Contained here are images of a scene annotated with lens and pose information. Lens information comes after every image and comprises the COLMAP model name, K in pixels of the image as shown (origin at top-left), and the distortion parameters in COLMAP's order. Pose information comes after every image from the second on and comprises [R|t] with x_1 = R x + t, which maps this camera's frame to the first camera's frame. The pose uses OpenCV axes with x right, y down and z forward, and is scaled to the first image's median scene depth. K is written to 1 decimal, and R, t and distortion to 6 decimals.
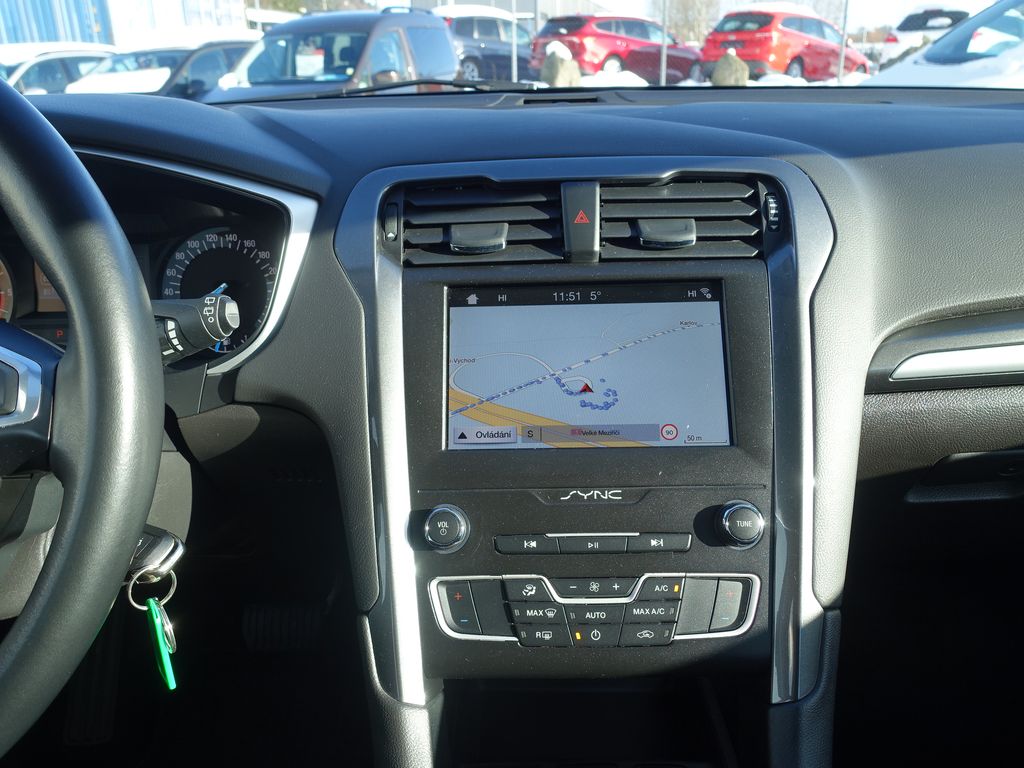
lens RADIAL K [[803.8, 0, 511.3], [0, 803.8, 384.2], [0, 0, 1]] dist [-0.006888, 0.003144]
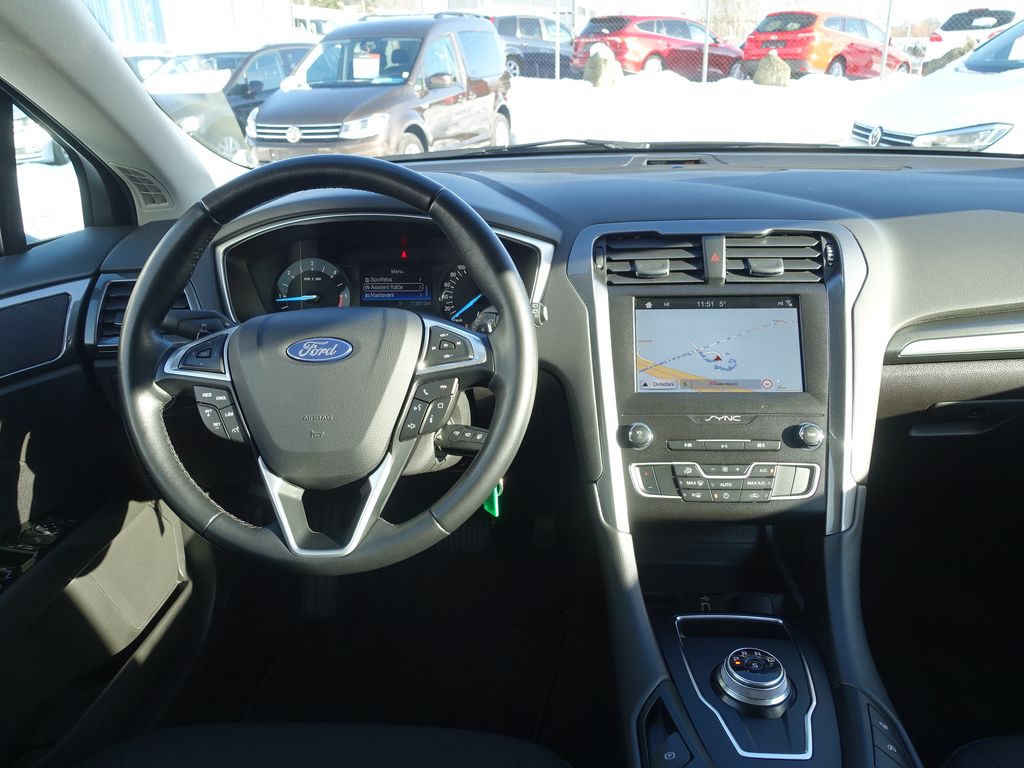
lens RADIAL K [[803.8, 0, 514.3], [0, 803.8, 383.0], [0, 0, 1]] dist [-0.006888, 0.003144]
pose [[0.999231, 0.016443, -0.035585, -0.273555], [-0.016267, 0.999854, 0.005252, 0.055202], [0.035667, -0.004669, 0.999353, -0.712984]]
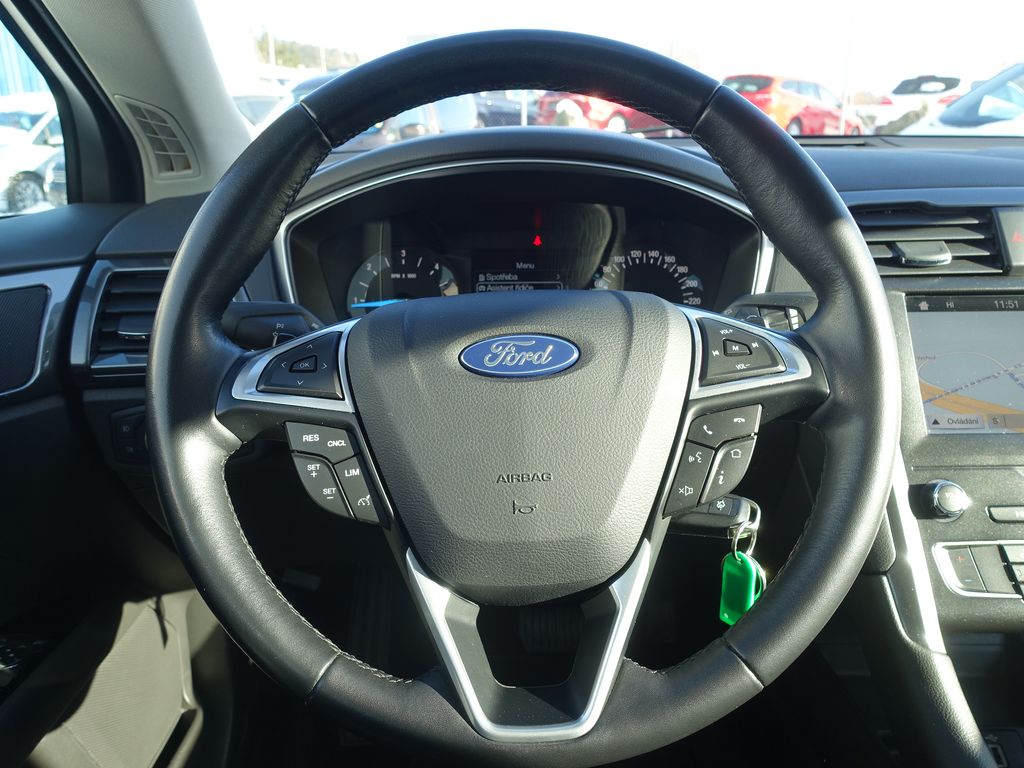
lens RADIAL K [[803.8, 0, 513.6], [0, 803.8, 380.0], [0, 0, 1]] dist [-0.006888, 0.003144]
pose [[0.999847, 0.011417, 0.013256, -0.662399], [-0.010498, 0.997672, -0.067377, 0.085776], [-0.013994, 0.067228, 0.997640, -0.133327]]
